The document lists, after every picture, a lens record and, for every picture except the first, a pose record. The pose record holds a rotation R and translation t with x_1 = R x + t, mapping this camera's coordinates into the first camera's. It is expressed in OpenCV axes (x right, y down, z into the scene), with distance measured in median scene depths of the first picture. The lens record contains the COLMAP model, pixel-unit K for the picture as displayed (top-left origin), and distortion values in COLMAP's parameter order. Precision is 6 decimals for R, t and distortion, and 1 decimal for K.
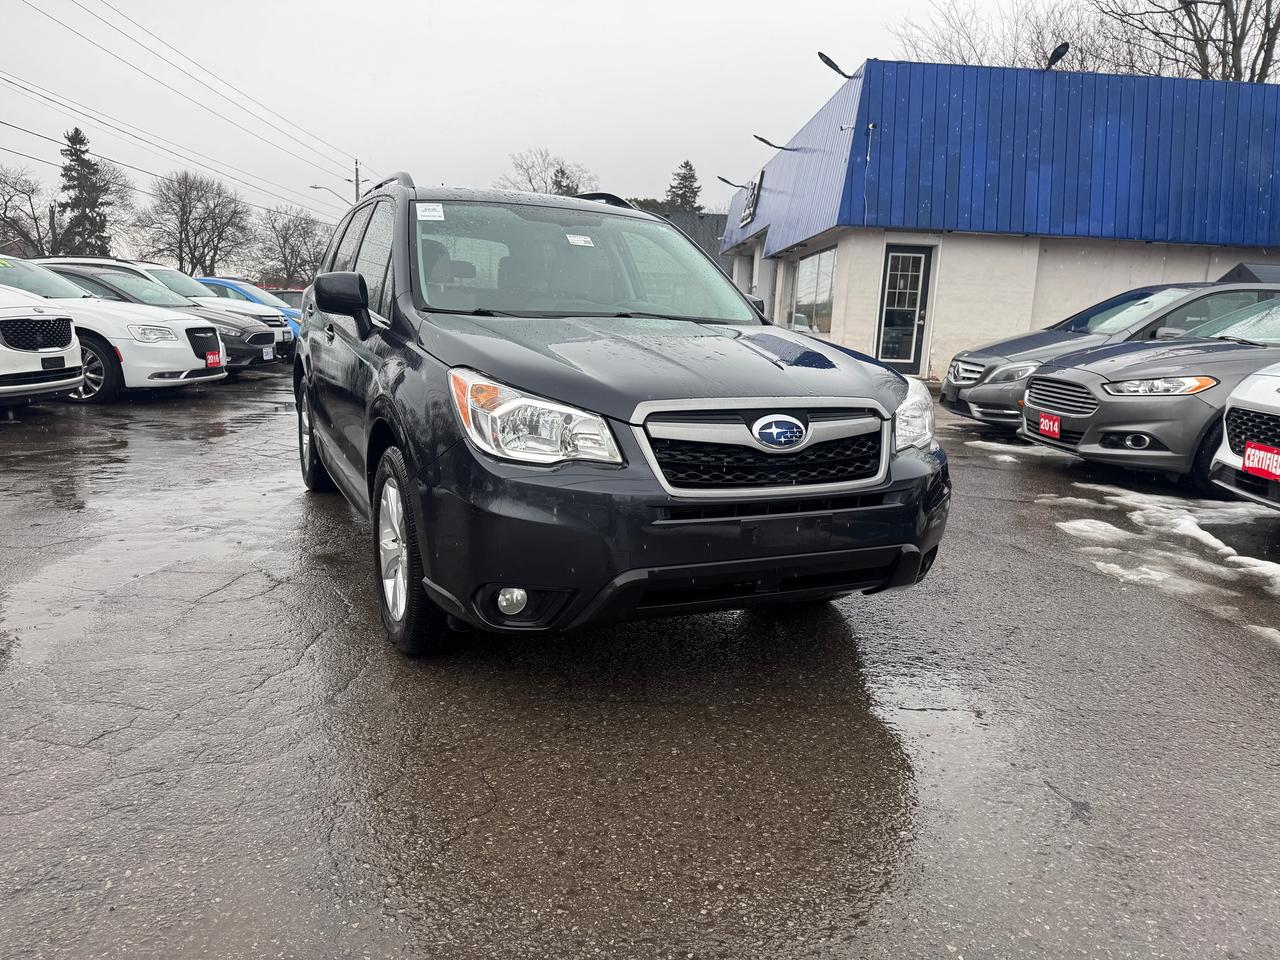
lens RADIAL K [[890.2, 0, 633.9], [0, 890.2, 484.2], [0, 0, 1]] dist [0.043571, -0.052642]
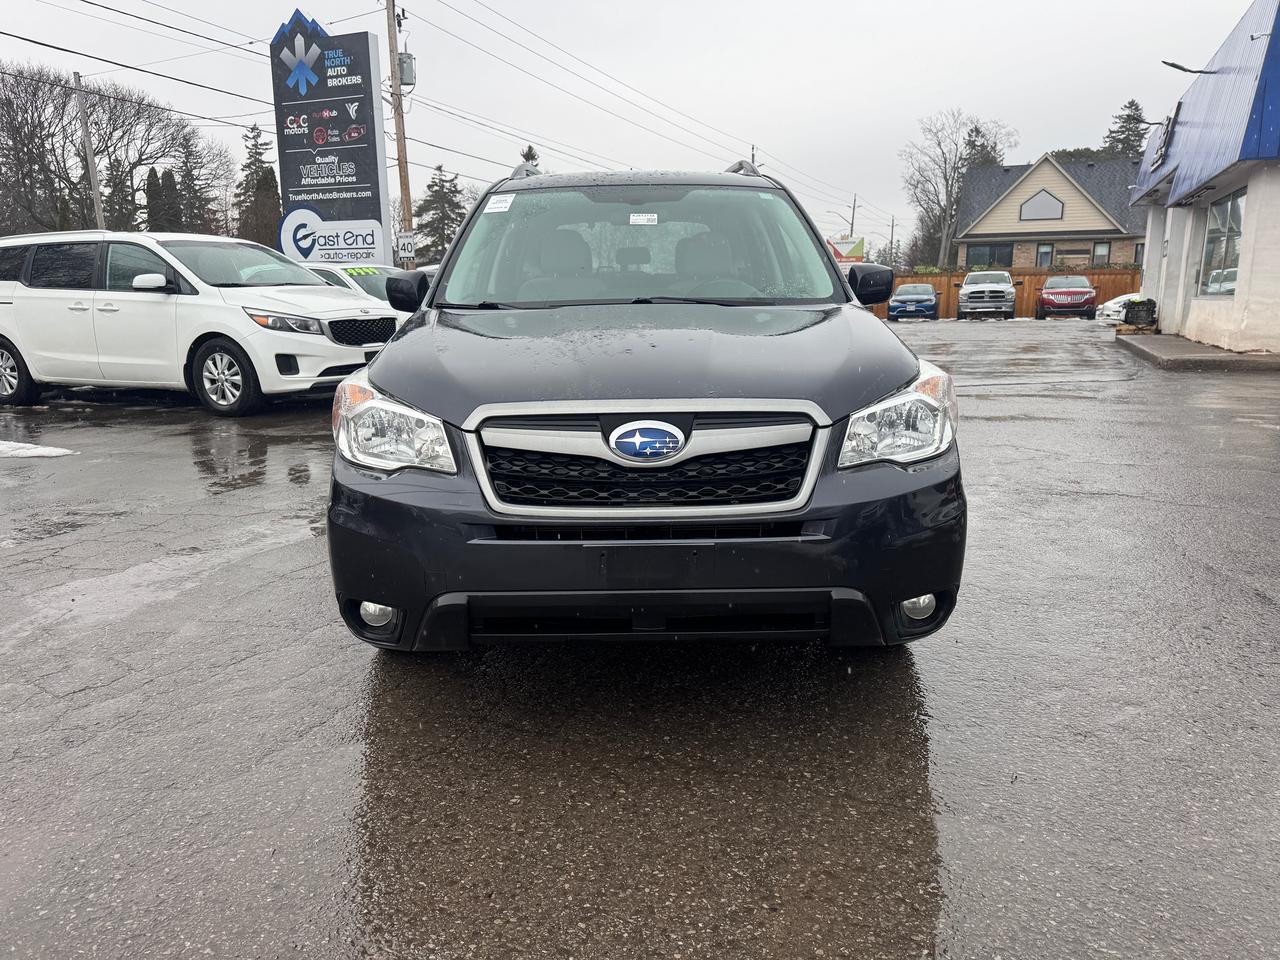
lens RADIAL K [[890.2, 0, 633.0], [0, 890.2, 481.7], [0, 0, 1]] dist [0.043571, -0.052642]
pose [[0.902753, 0.043326, -0.427972, 0.476988], [-0.034317, 0.998997, 0.028747, -0.041789], [0.428789, -0.011265, 0.903334, 0.229829]]
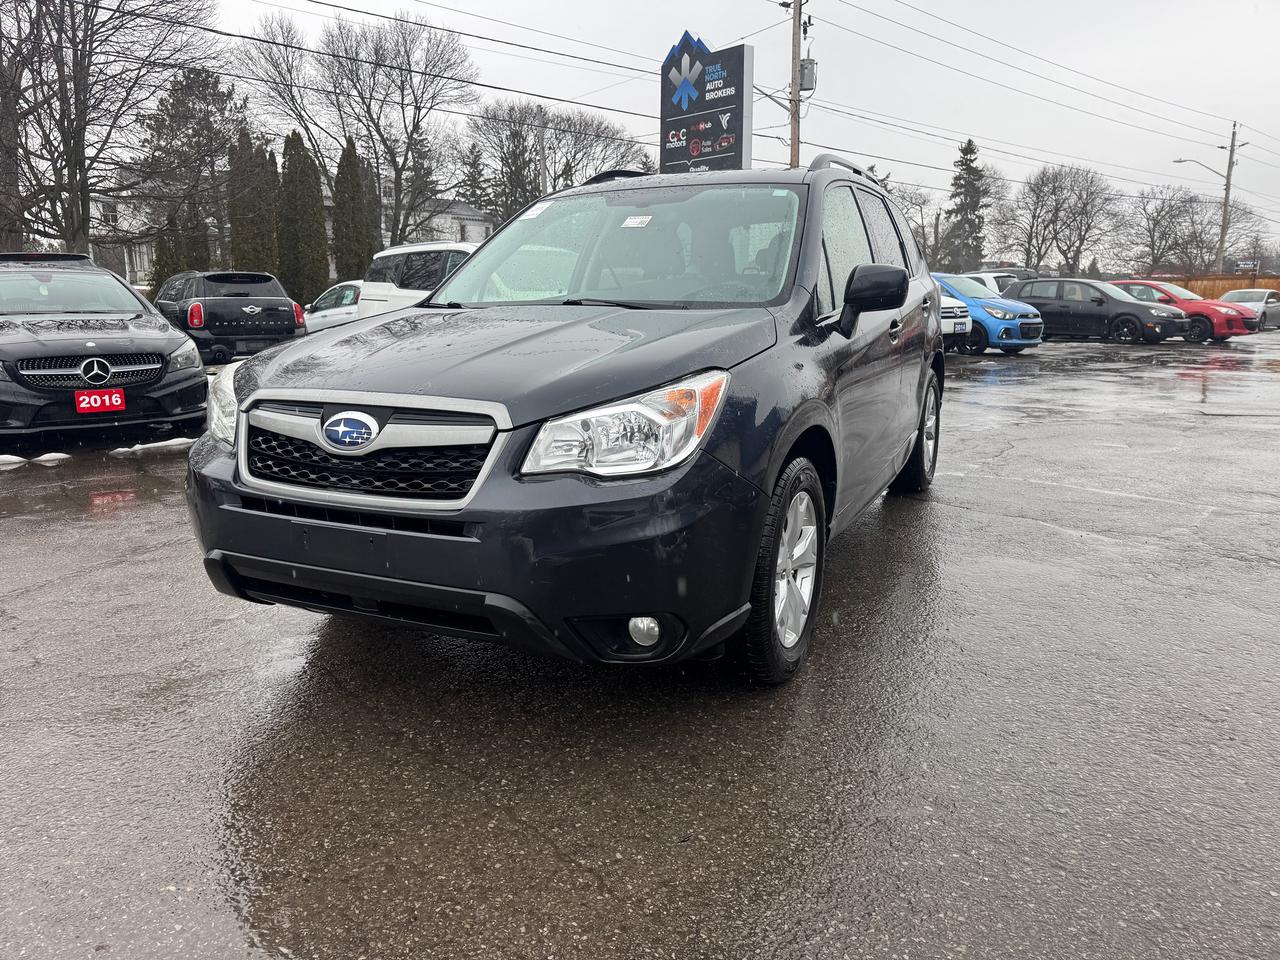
lens RADIAL K [[890.2, 0, 622.1], [0, 890.2, 472.4], [0, 0, 1]] dist [0.043571, -0.052642]
pose [[0.623027, 0.112784, -0.774026, 0.964790], [-0.115920, 0.991937, 0.051229, -0.089088], [0.773563, 0.057808, 0.631077, 0.609827]]
